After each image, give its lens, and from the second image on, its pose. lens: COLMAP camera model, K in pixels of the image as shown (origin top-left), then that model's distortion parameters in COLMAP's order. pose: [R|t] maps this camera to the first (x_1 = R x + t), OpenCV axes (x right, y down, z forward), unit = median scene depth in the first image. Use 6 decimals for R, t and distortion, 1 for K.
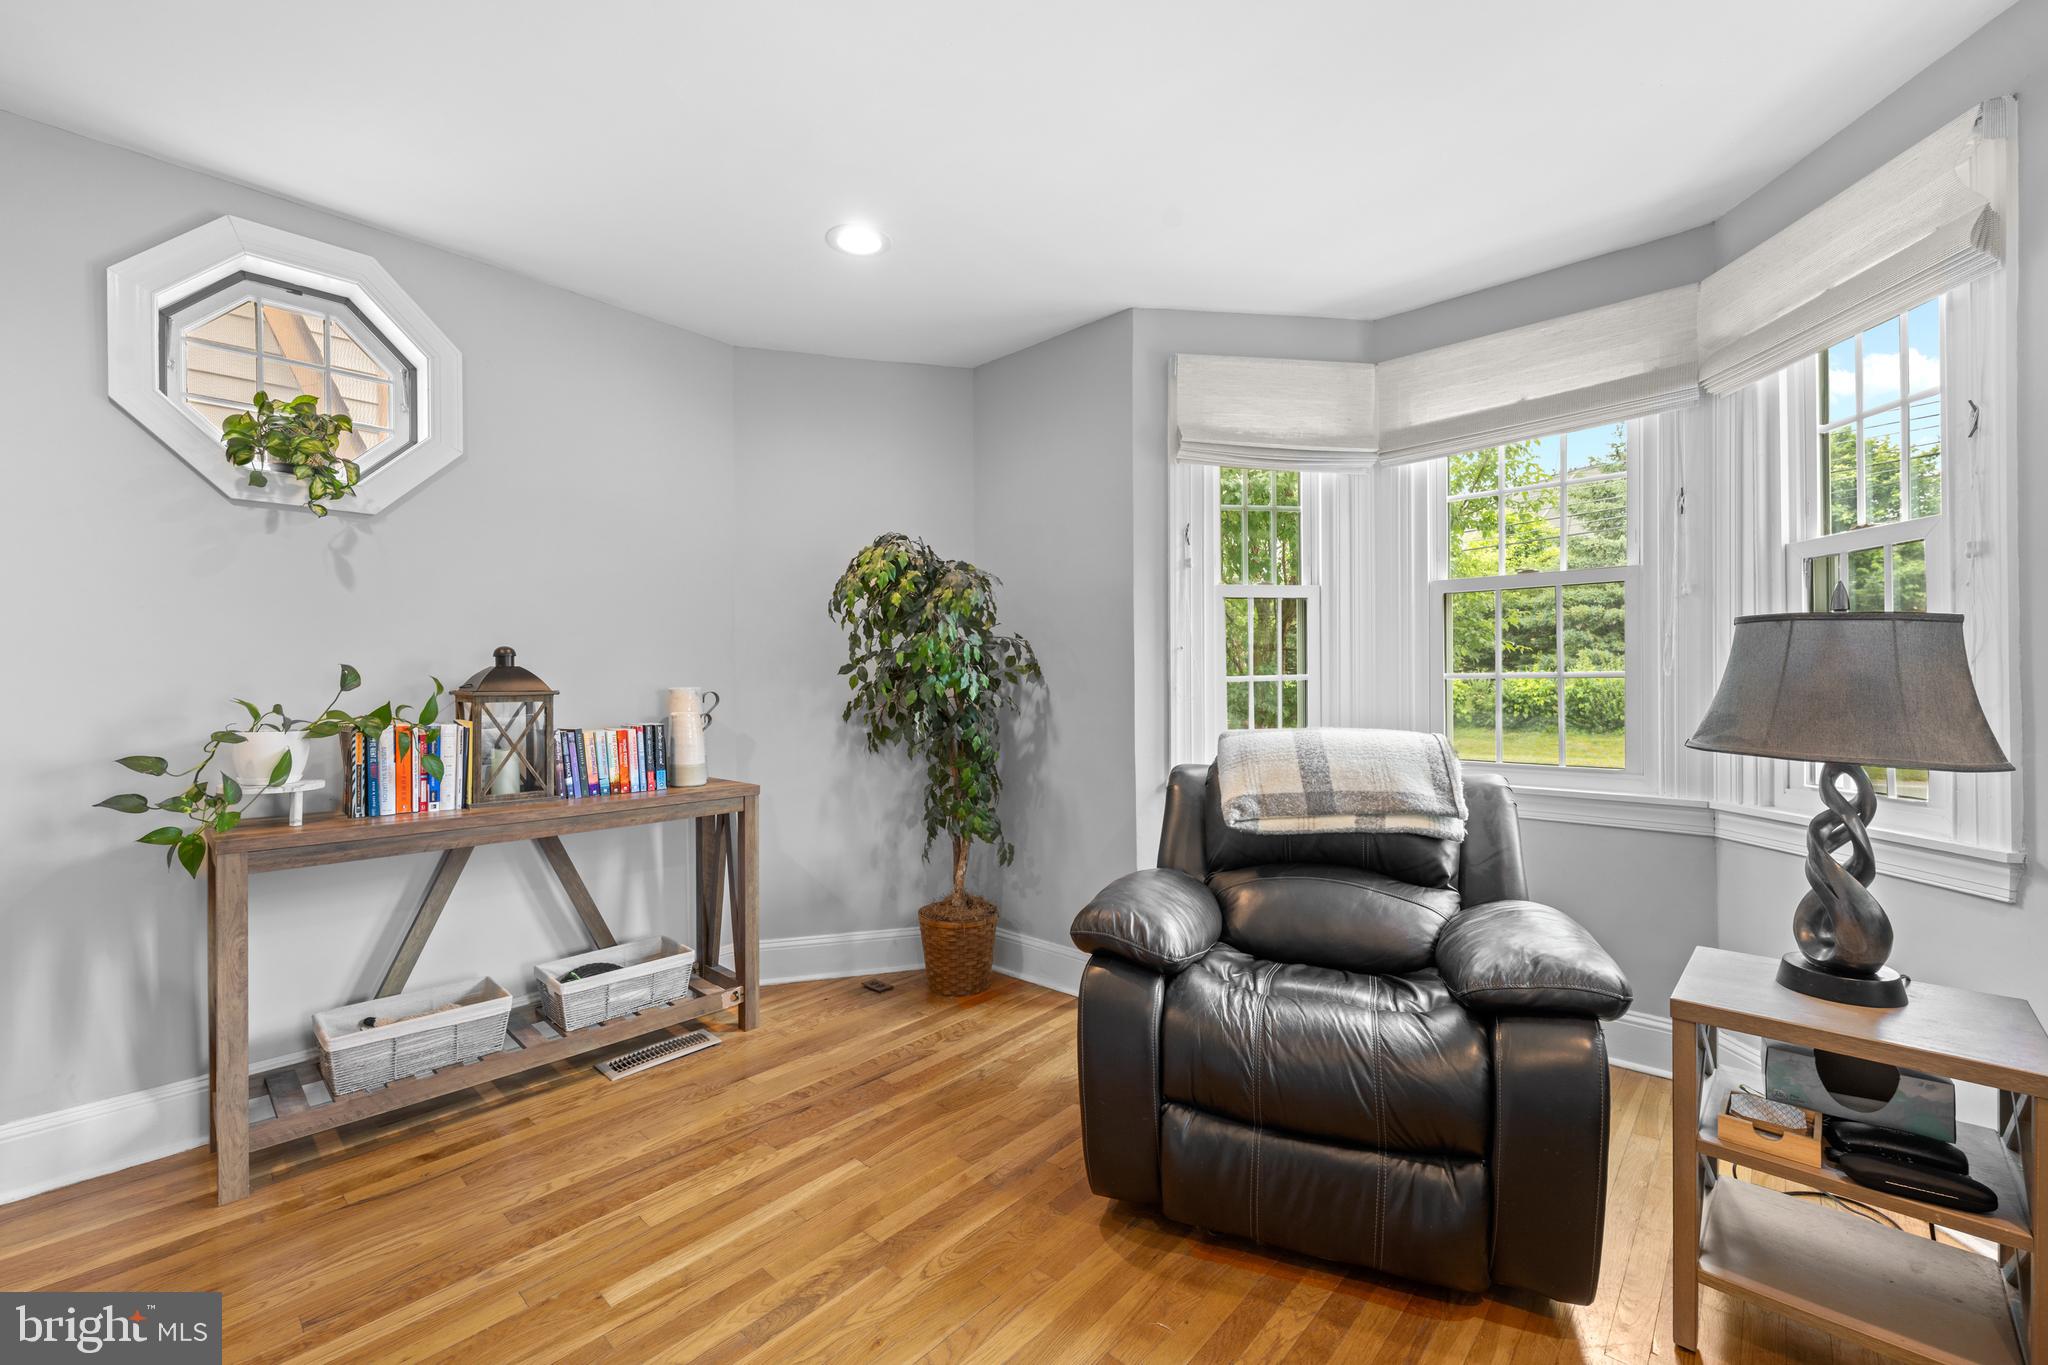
lens RADIAL K [[845.4, 0, 1024.0], [0, 845.4, 682.5], [0, 0, 1]] dist [-0.001532, -0.000105]
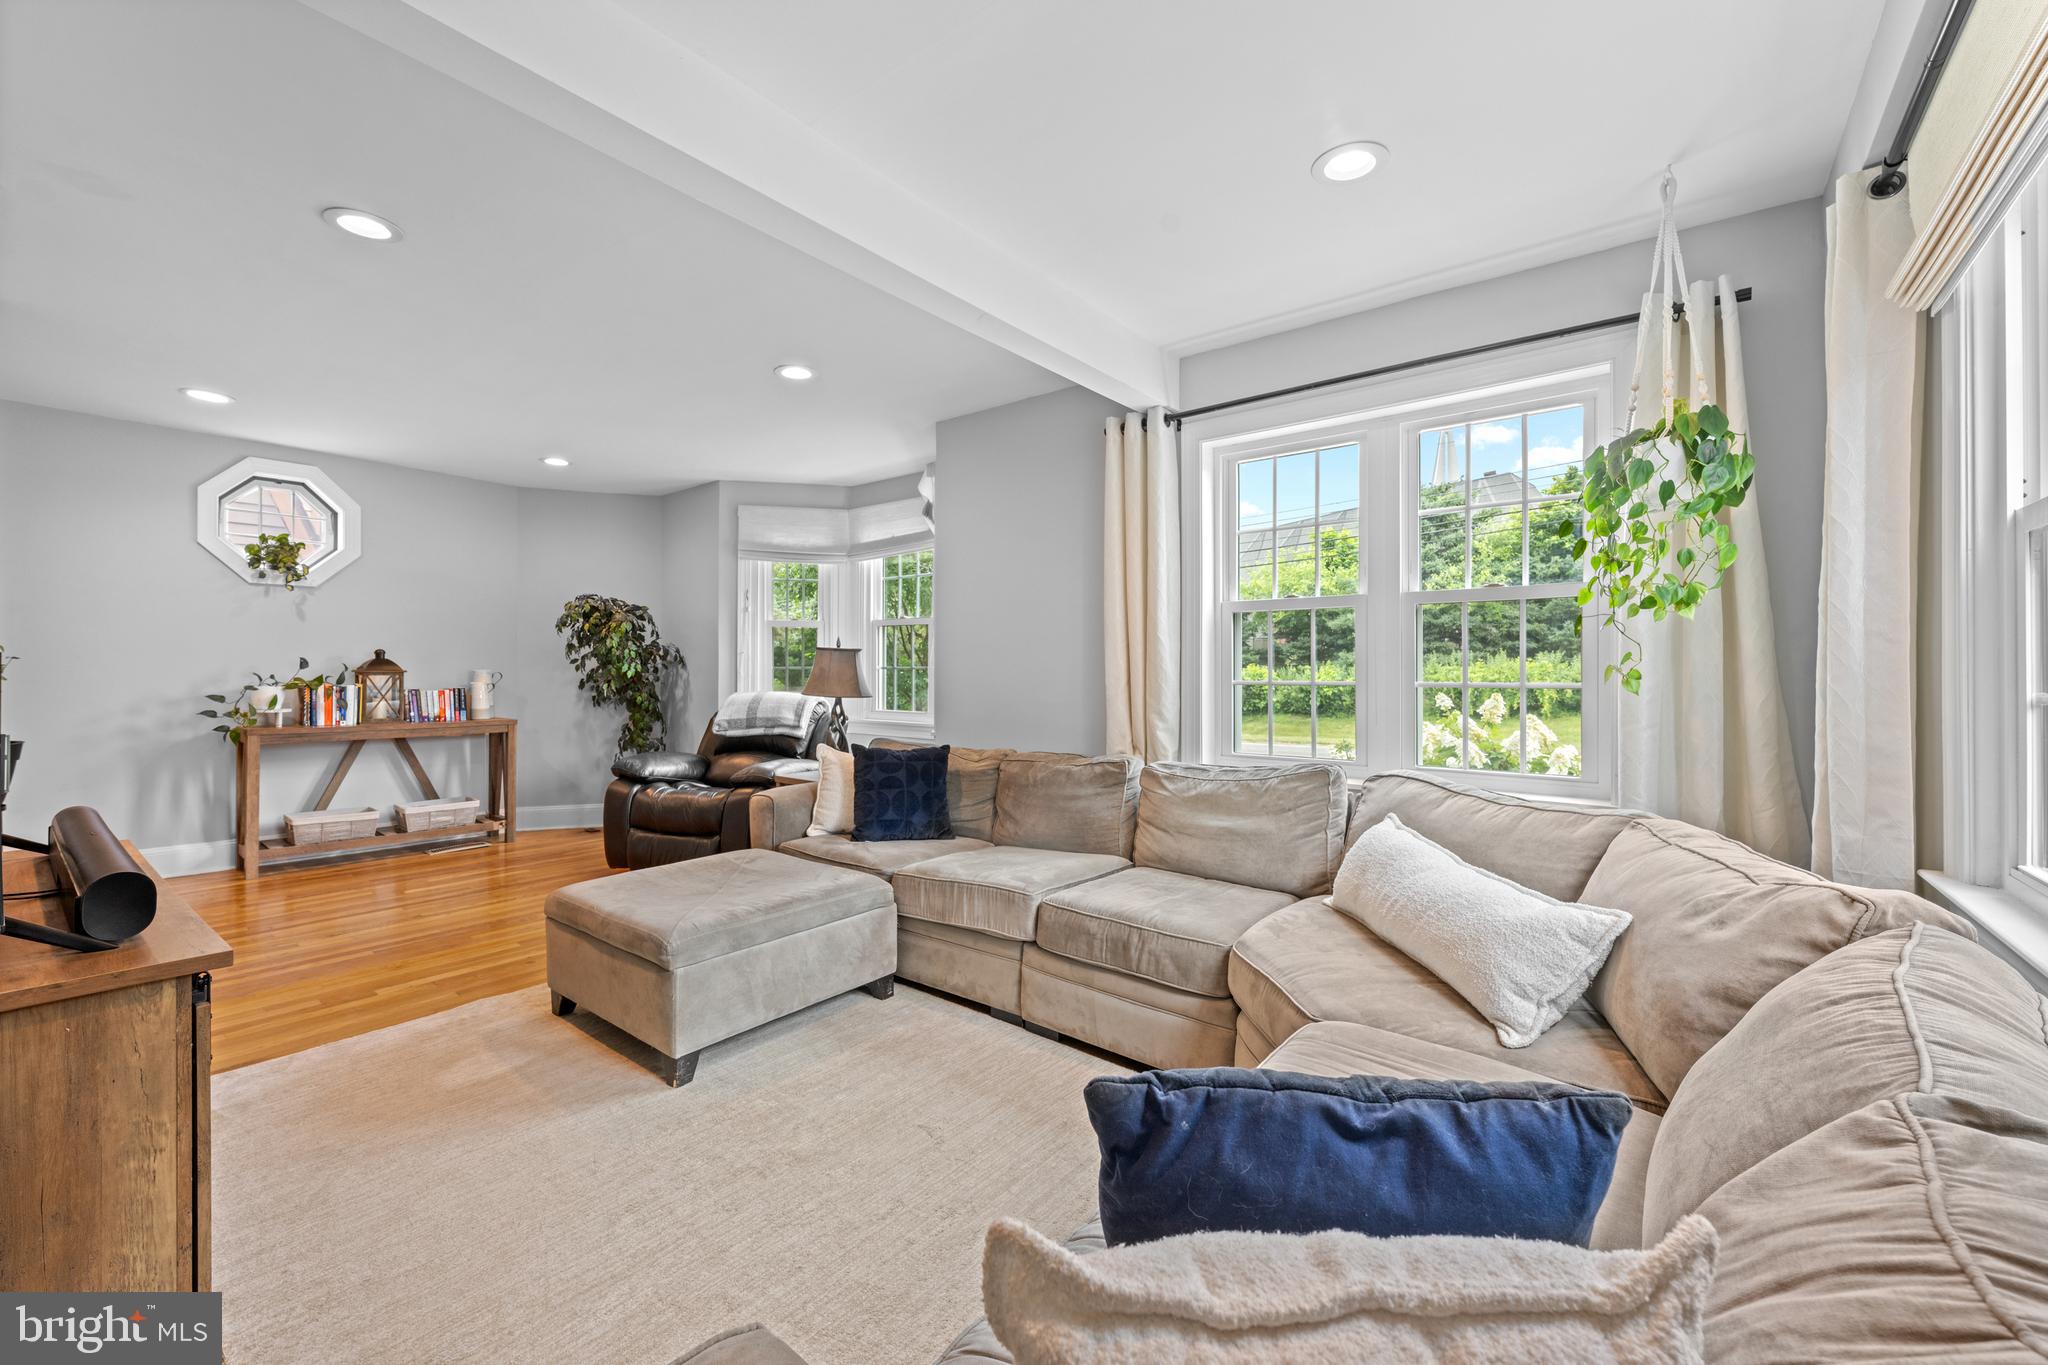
lens RADIAL K [[821.6, 0, 1016.7], [0, 821.6, 669.0], [0, 0, 1]] dist [-0.000546, -0.000307]
pose [[0.997697, 0.010393, 0.067027, 0.883199], [-0.010065, 0.999936, -0.005225, 0.001856], [-0.067077, 0.004539, 0.997737, -1.218620]]
